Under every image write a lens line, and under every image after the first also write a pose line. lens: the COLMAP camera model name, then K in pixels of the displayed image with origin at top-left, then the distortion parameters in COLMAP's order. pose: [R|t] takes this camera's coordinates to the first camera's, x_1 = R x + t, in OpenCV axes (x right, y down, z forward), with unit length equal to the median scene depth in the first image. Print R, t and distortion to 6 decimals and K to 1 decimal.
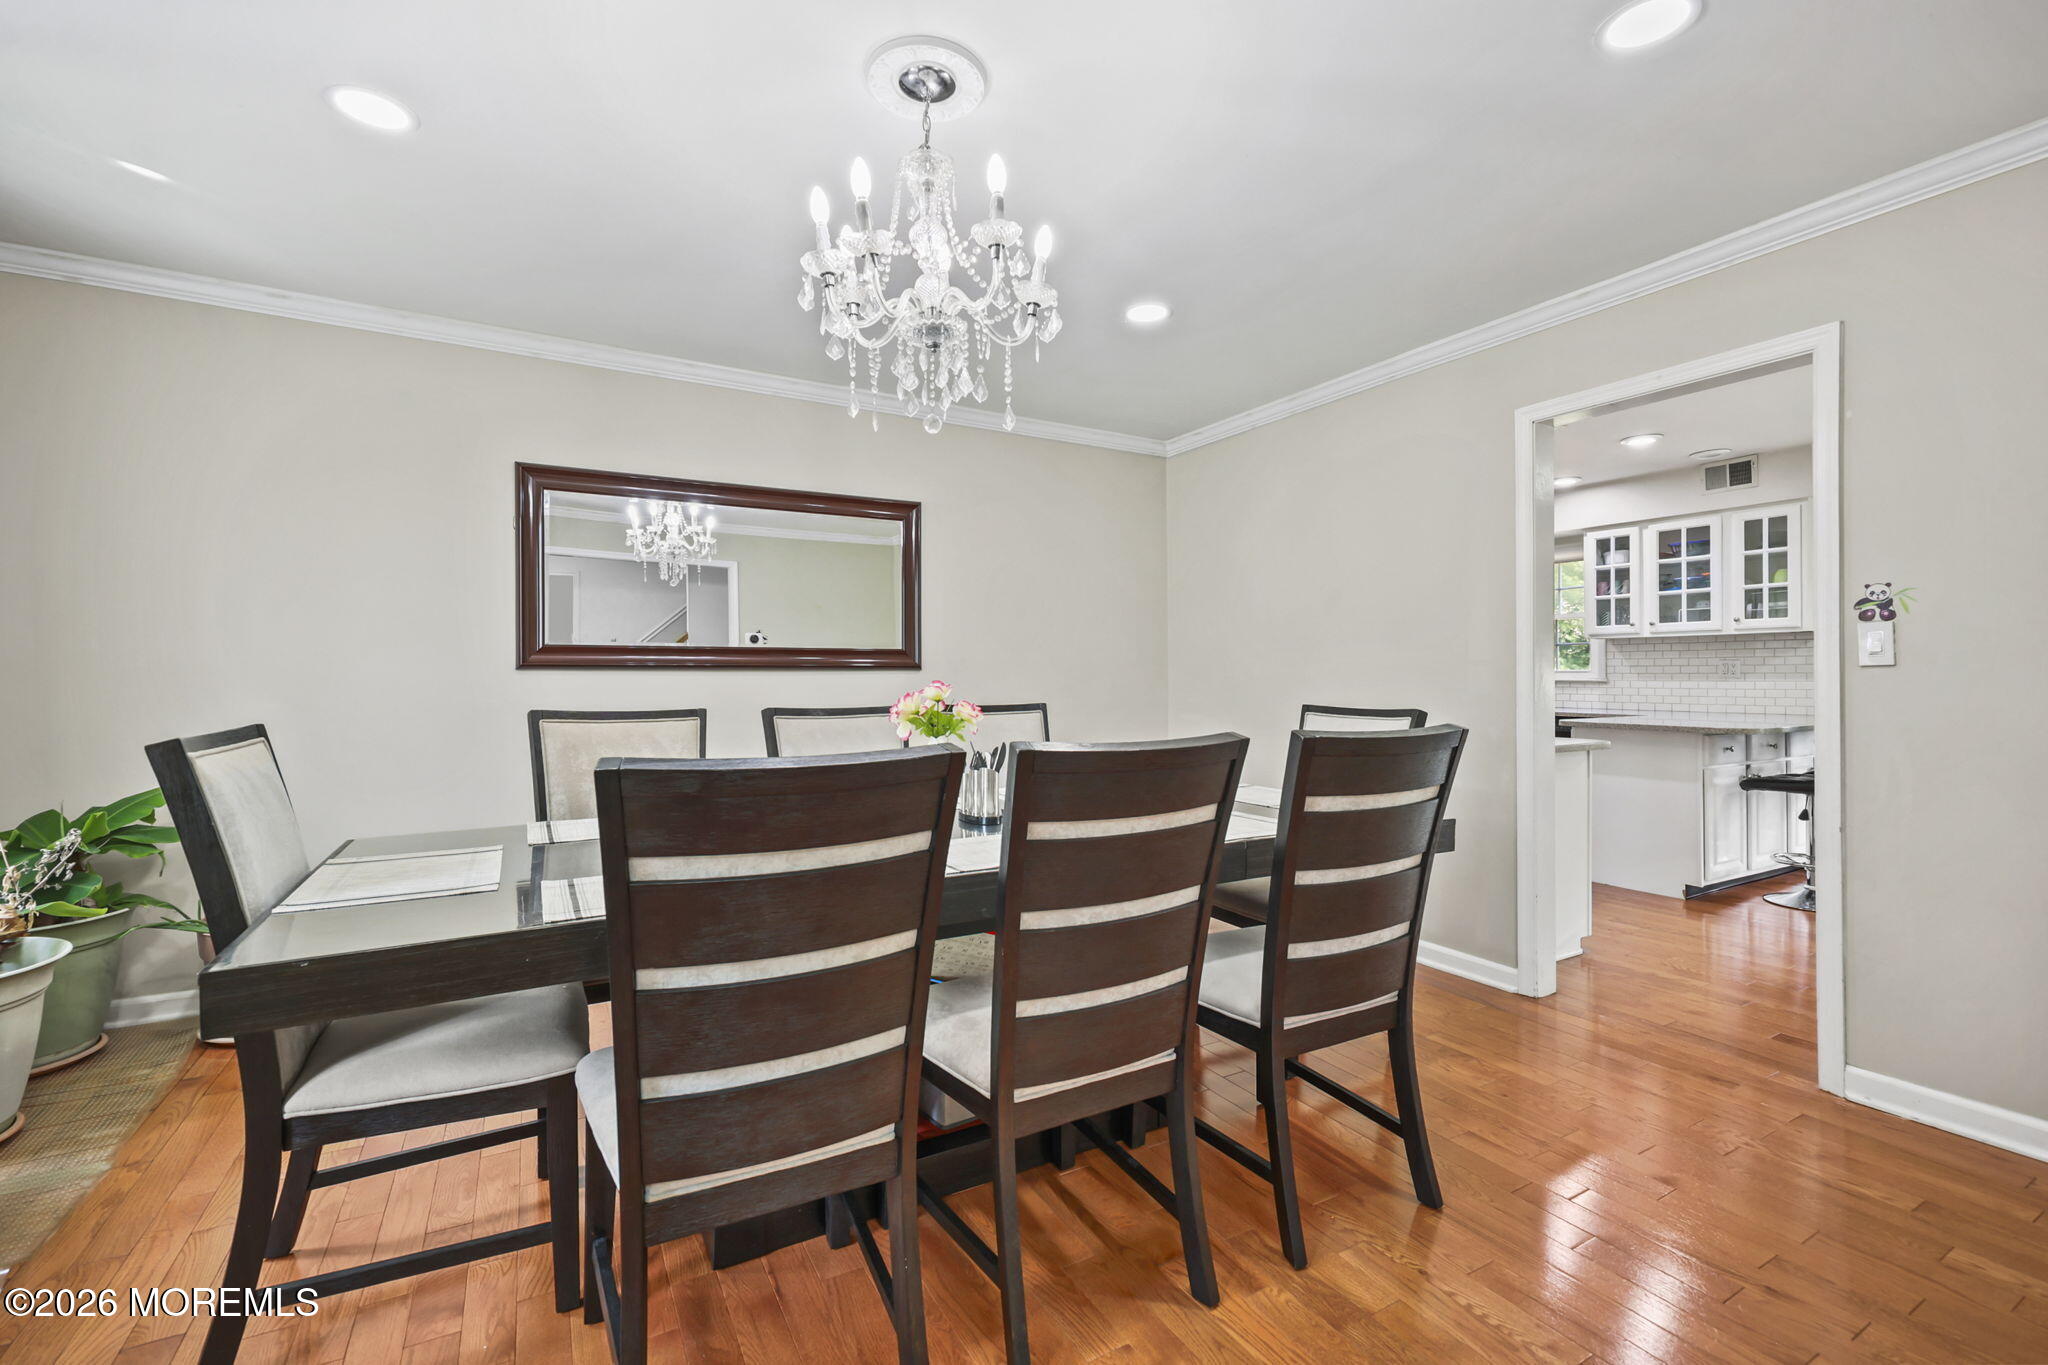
lens RADIAL K [[884.9, 0, 1020.5], [0, 884.9, 677.4], [0, 0, 1]] dist [0.000488, 0.000035]
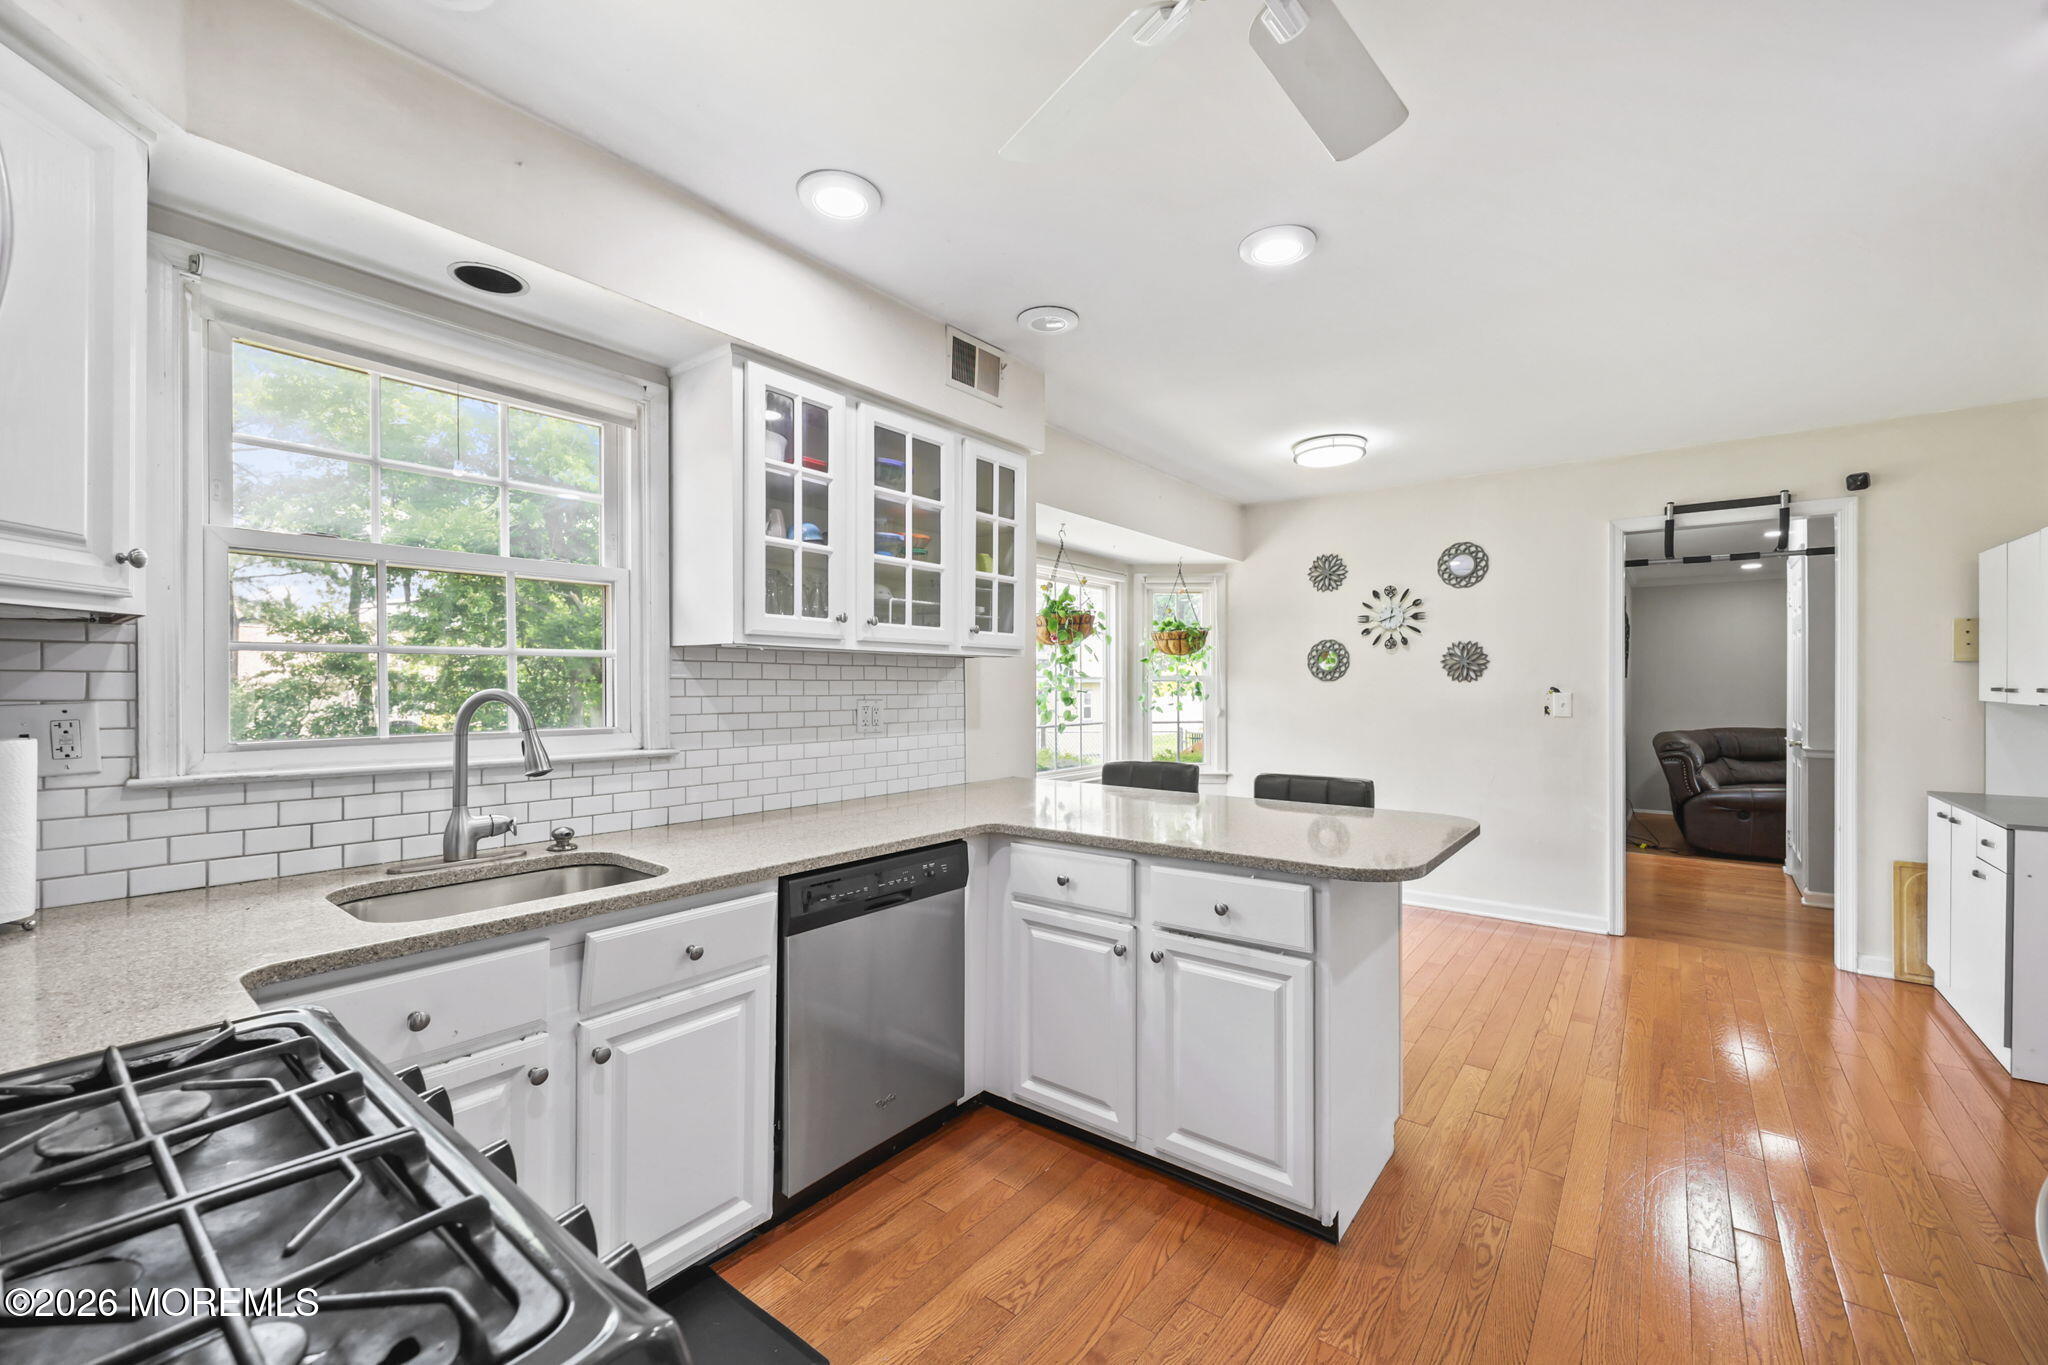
lens RADIAL K [[831.6, 0, 1022.3], [0, 831.6, 685.8], [0, 0, 1]] dist [0.003471, 0.000143]
pose [[-0.383548, -0.001708, 0.923519, 0.294834], [0.001035, 0.999997, 0.002280, -0.029407], [-0.923520, 0.001830, -0.383545, 1.116552]]
